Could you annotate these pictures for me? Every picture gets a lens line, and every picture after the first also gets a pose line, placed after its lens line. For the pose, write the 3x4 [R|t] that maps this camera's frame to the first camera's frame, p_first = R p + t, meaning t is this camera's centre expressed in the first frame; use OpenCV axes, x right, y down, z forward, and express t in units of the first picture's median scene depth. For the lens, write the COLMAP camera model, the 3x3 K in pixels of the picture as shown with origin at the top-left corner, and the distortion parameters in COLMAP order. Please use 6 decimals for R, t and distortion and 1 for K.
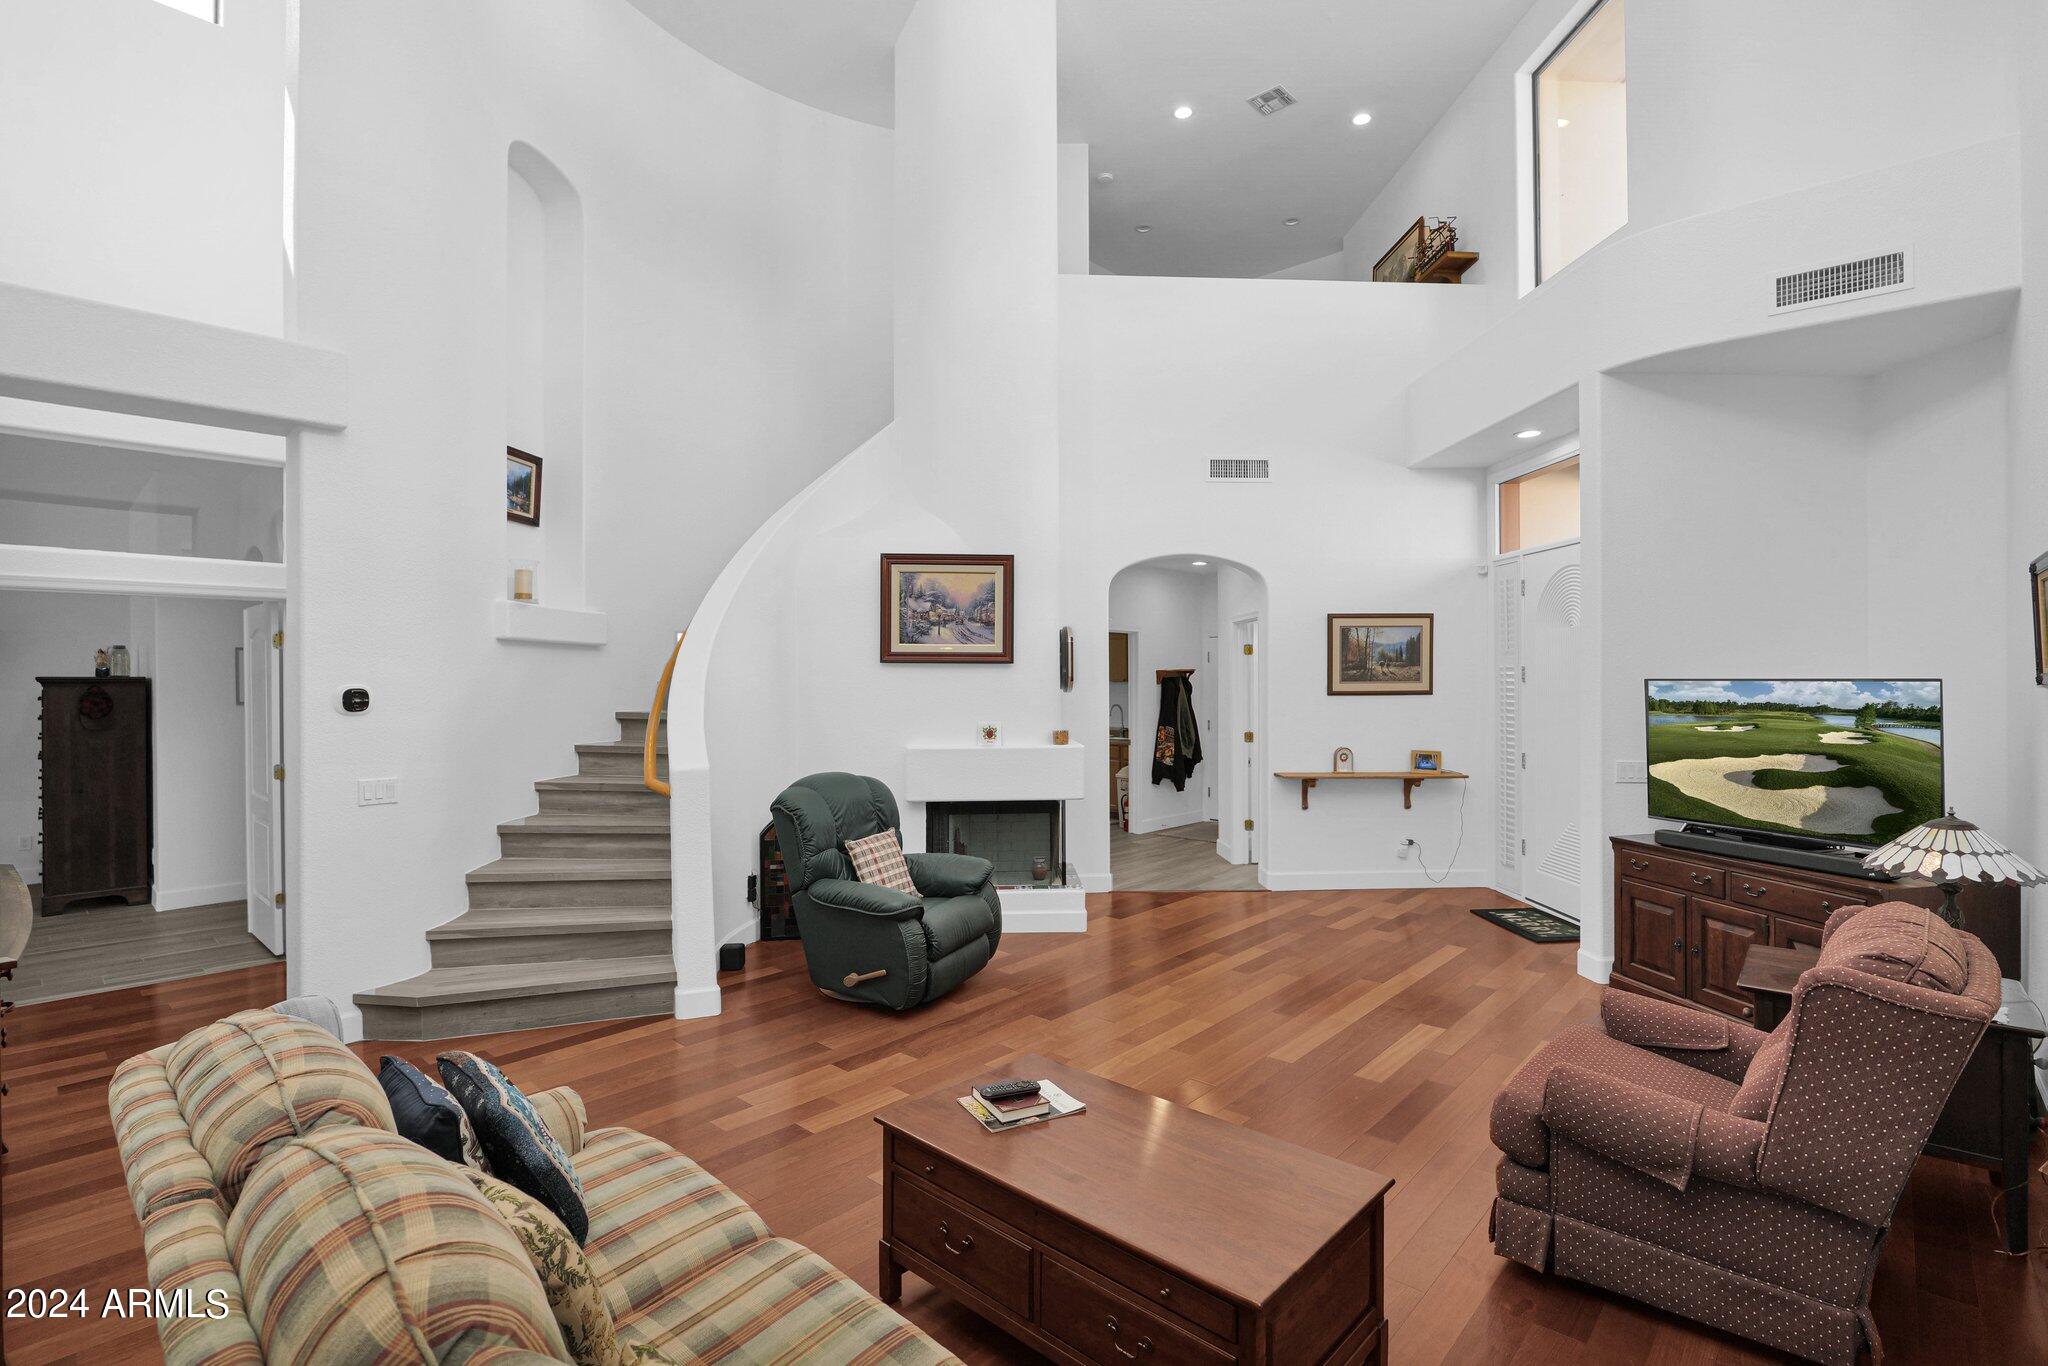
lens RADIAL K [[967.6, 0, 1015.0], [0, 967.6, 682.9], [0, 0, 1]] dist [-0.002191, 0.001813]
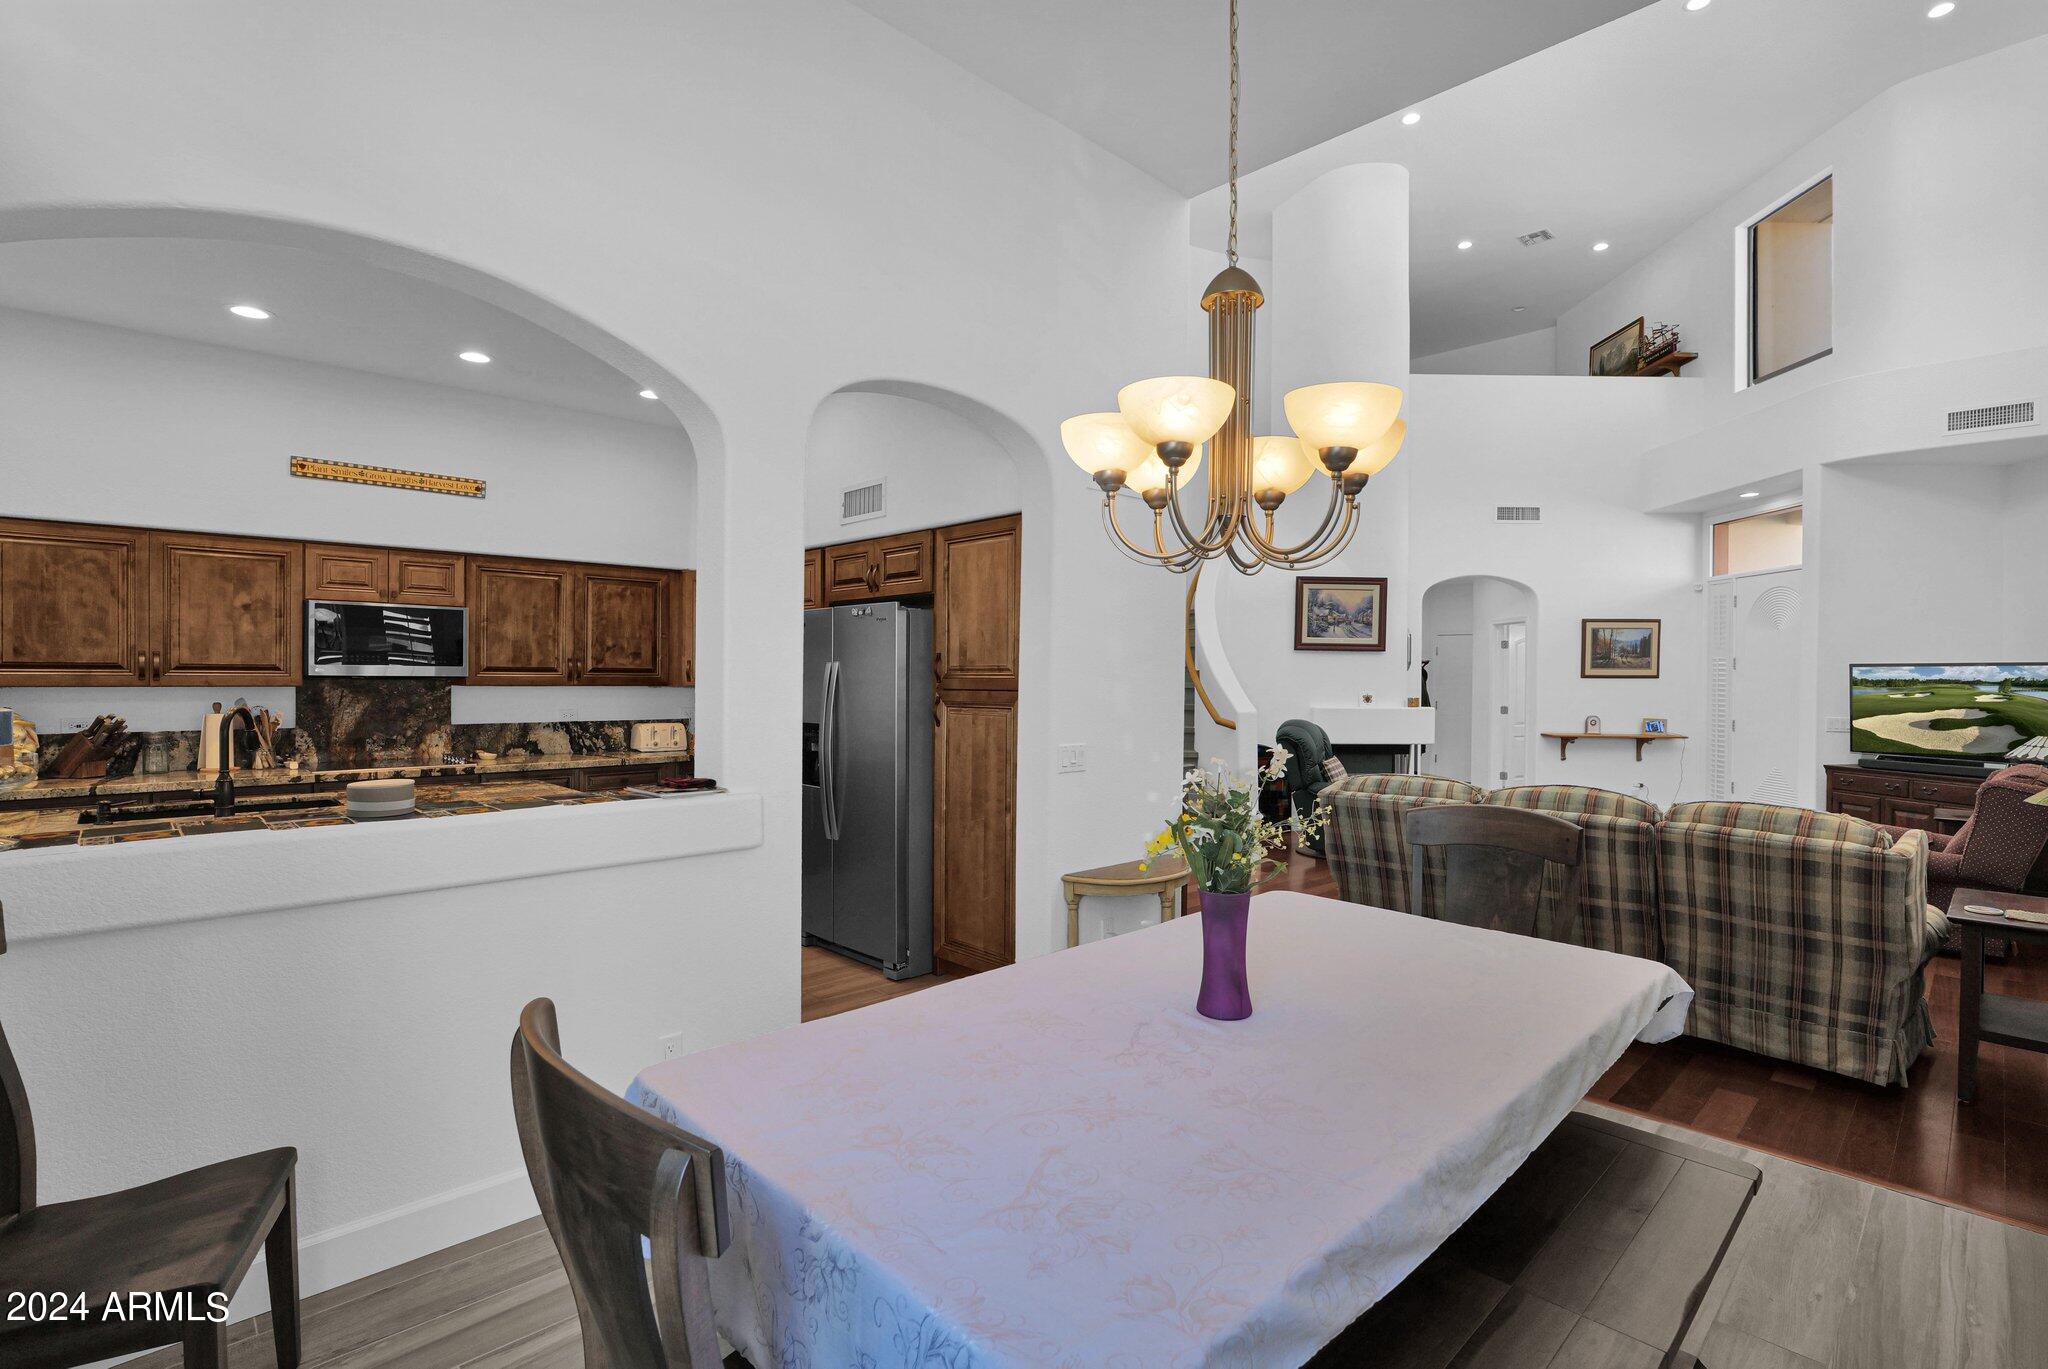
lens RADIAL K [[967.6, 0, 1009.4], [0, 967.6, 689.3], [0, 0, 1]] dist [-0.002191, 0.001813]
pose [[0.998316, 0.014298, -0.056214, -0.491229], [-0.013503, 0.999804, 0.014491, 0.023982], [0.056411, -0.013707, 0.998314, -0.508383]]
